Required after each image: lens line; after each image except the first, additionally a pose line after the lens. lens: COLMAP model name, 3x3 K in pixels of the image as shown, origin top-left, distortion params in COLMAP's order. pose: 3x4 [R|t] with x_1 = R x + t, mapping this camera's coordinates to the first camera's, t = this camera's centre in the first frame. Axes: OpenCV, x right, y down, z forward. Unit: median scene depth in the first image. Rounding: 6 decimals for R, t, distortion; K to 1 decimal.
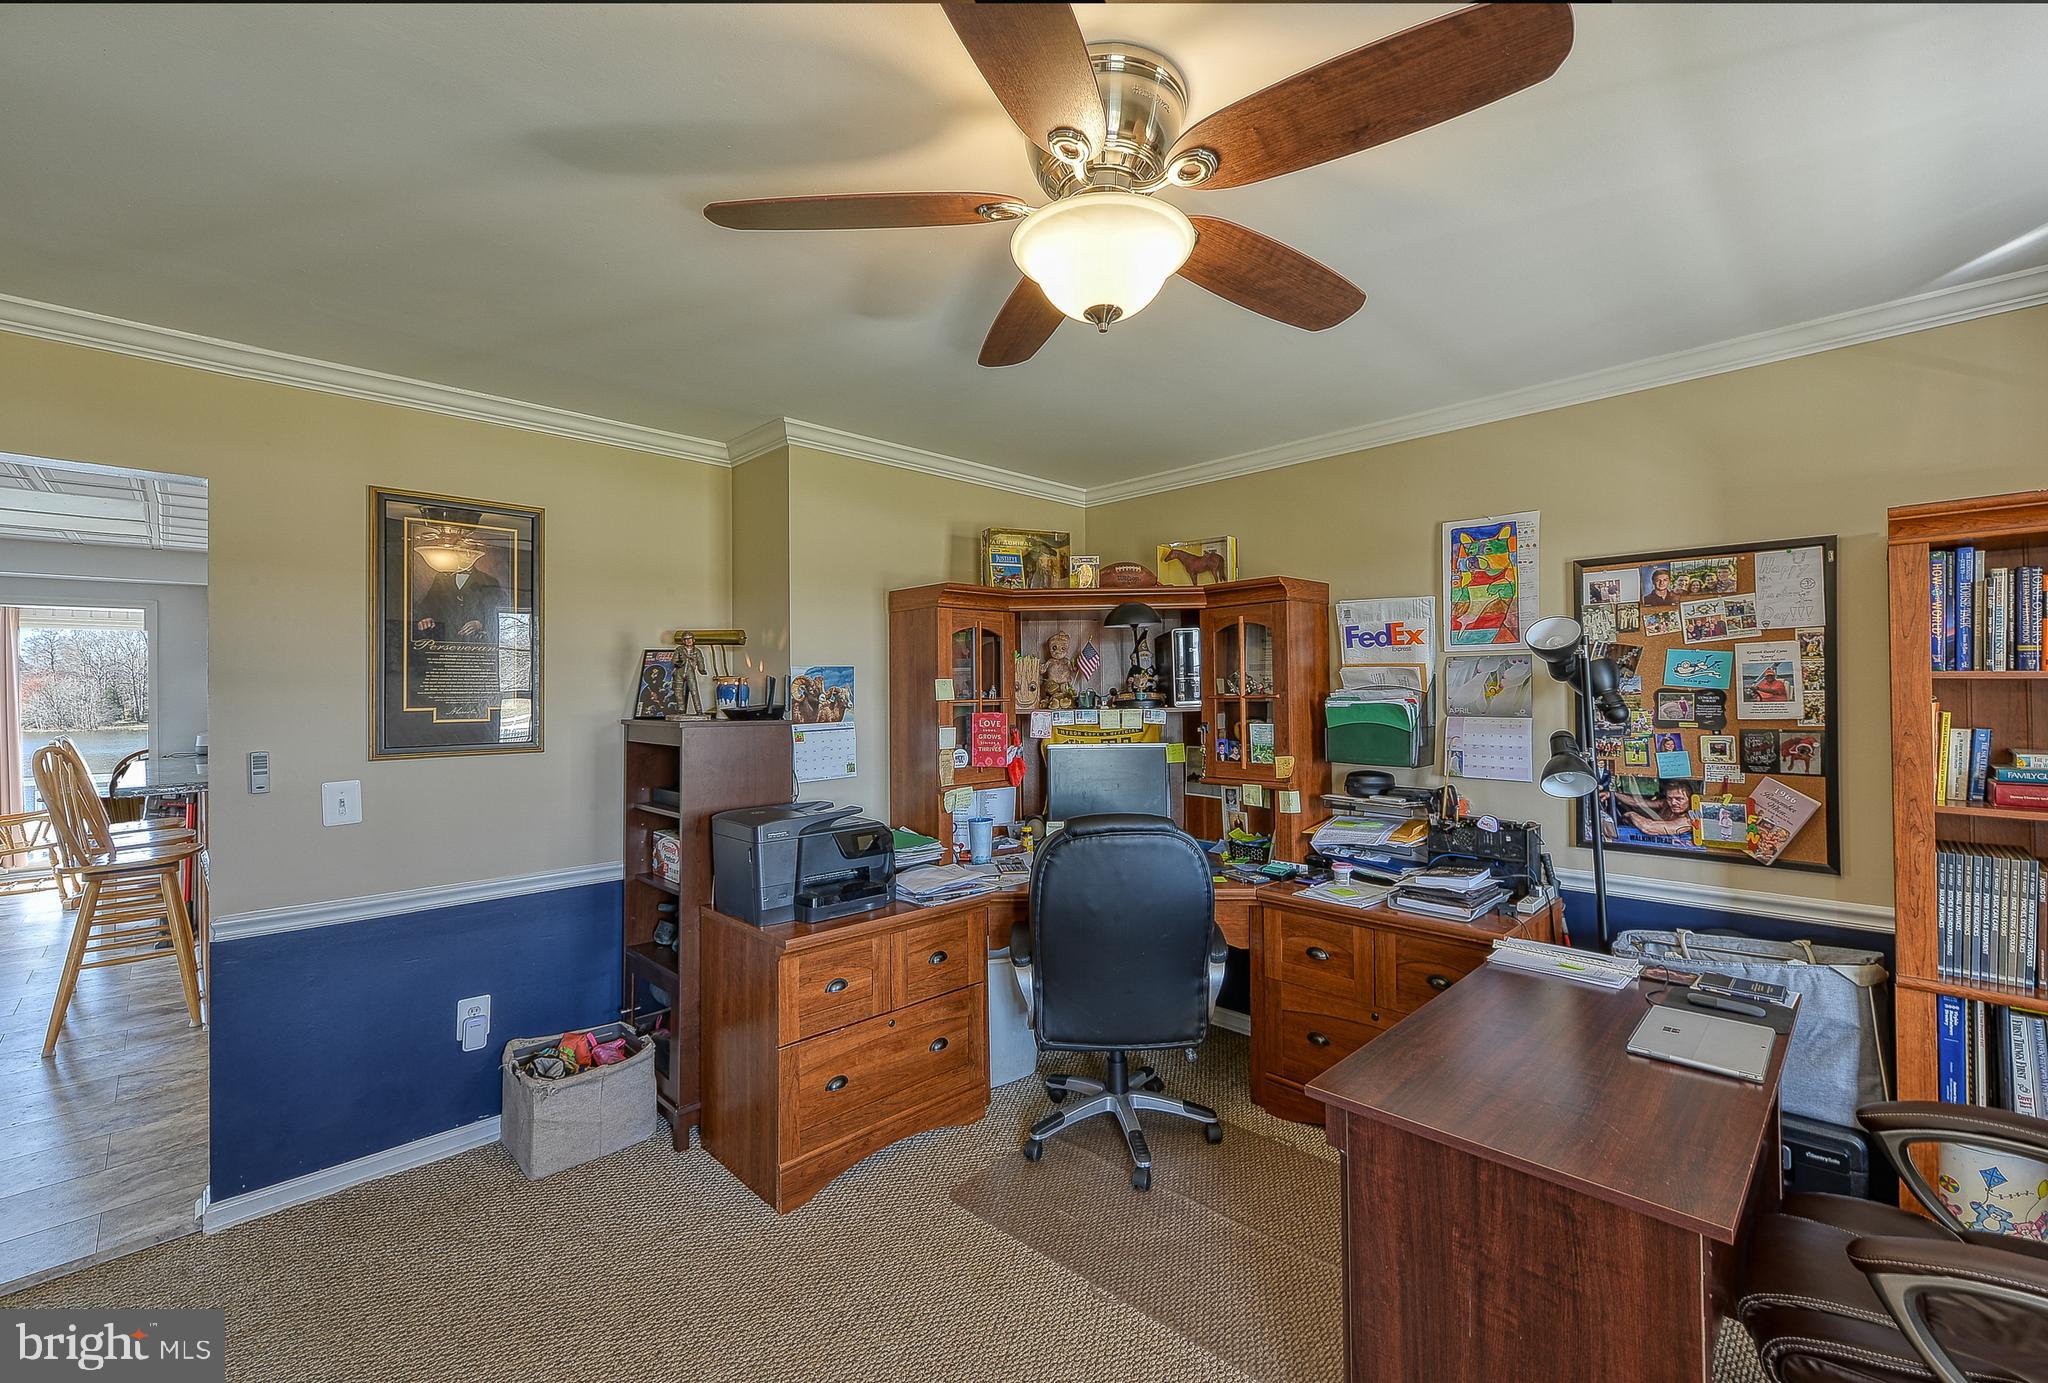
lens RADIAL K [[866.6, 0, 1022.8], [0, 866.6, 686.7], [0, 0, 1]] dist [0.004865, -0.001482]
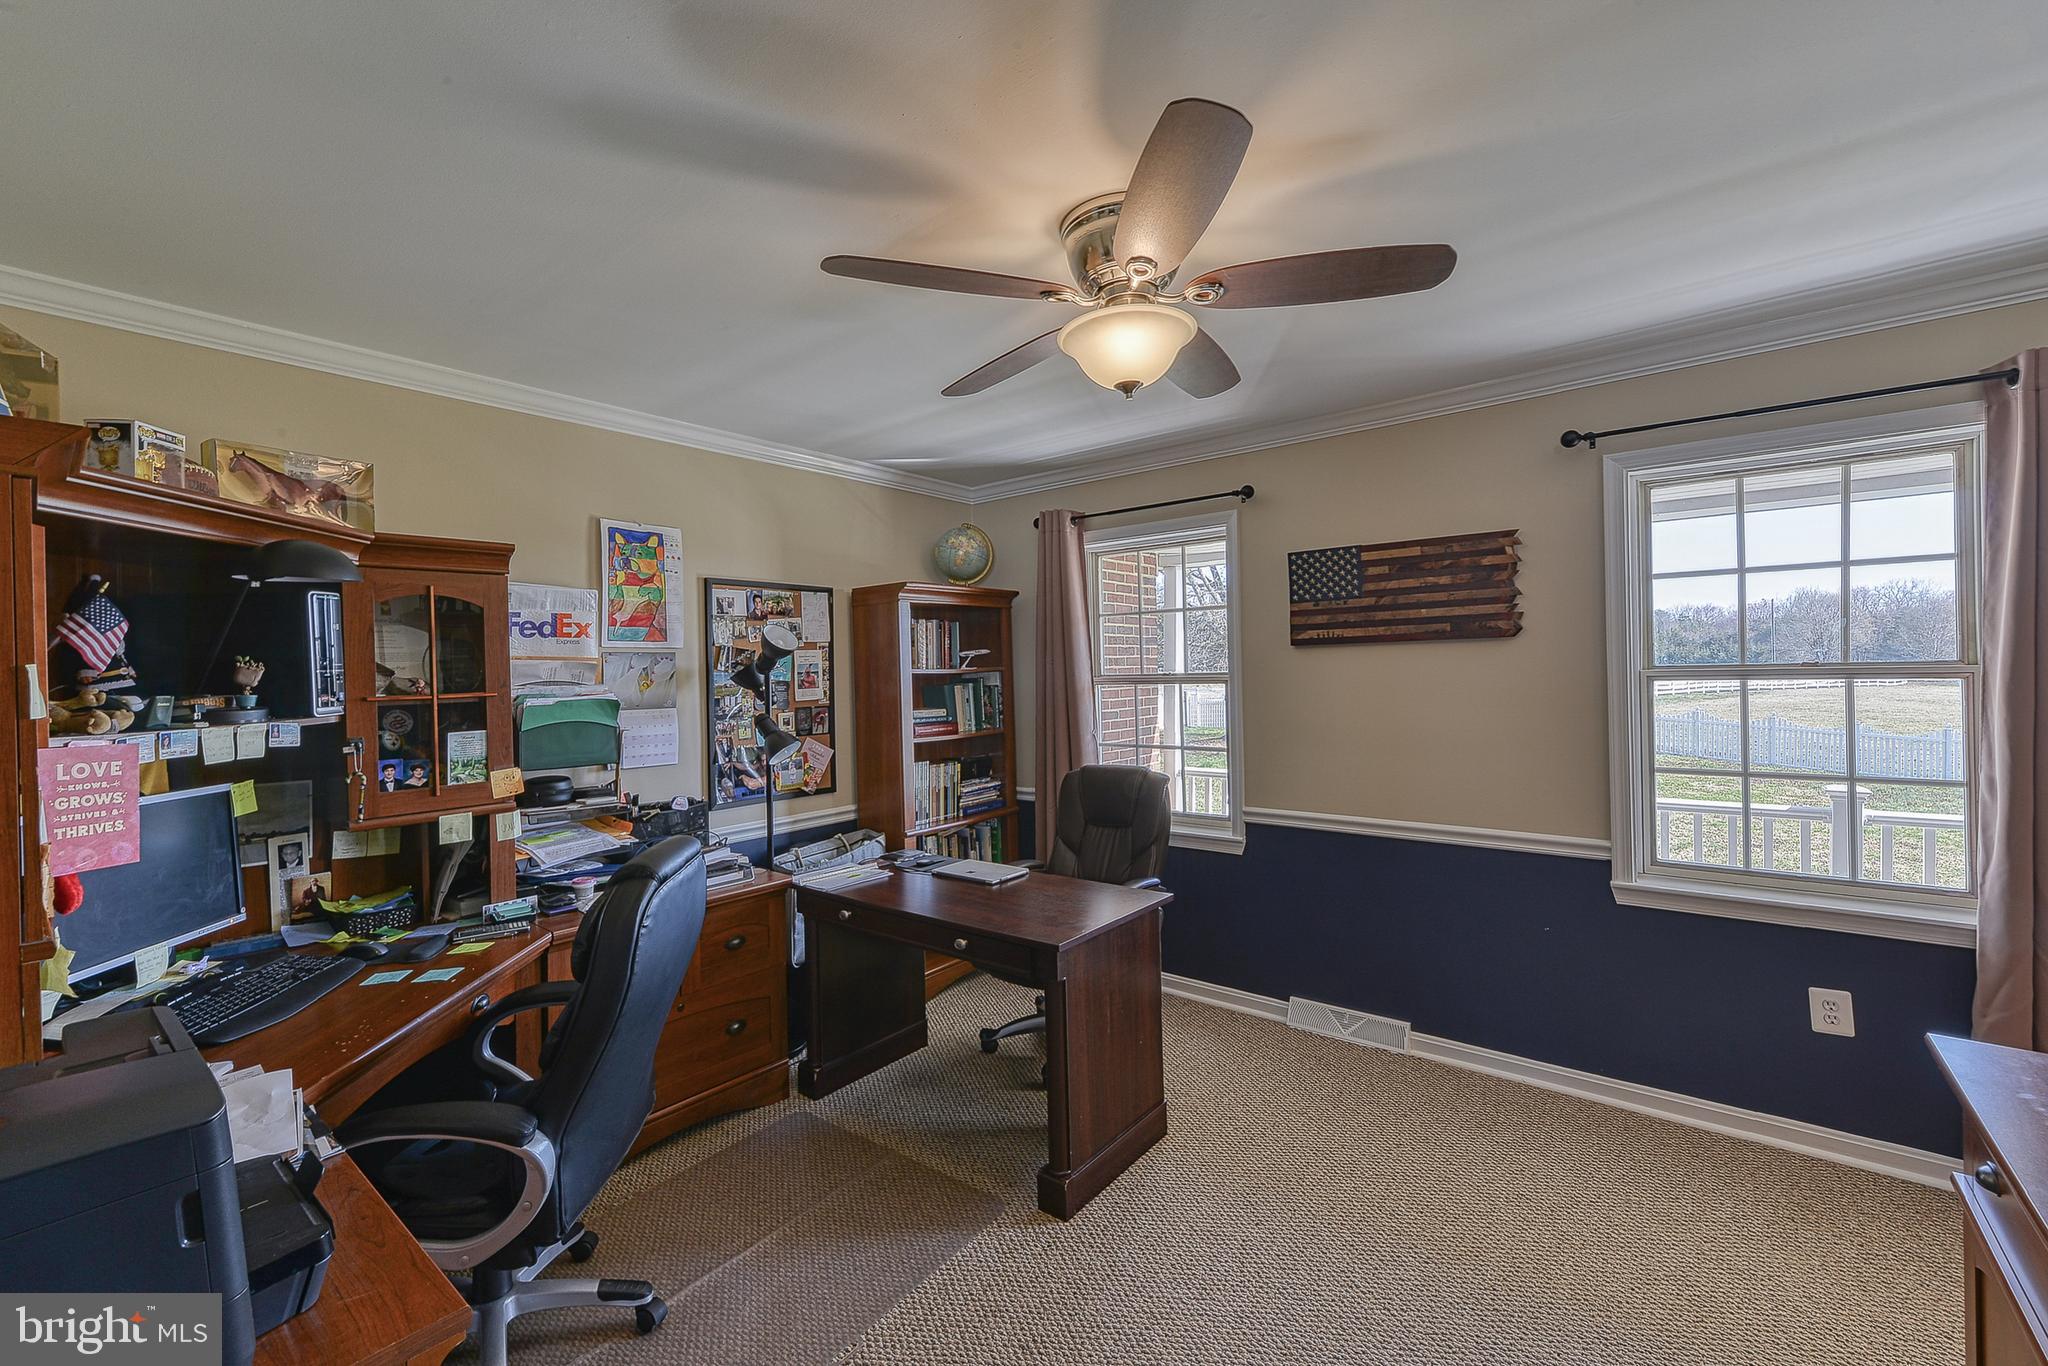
lens RADIAL K [[866.6, 0, 1031.1], [0, 866.6, 685.2], [0, 0, 1]] dist [0.004865, -0.001482]
pose [[-0.138644, -0.002474, 0.990339, -0.617895], [0.019234, 0.999802, 0.005191, 0.008844], [-0.990156, 0.019768, -0.138568, 0.697565]]
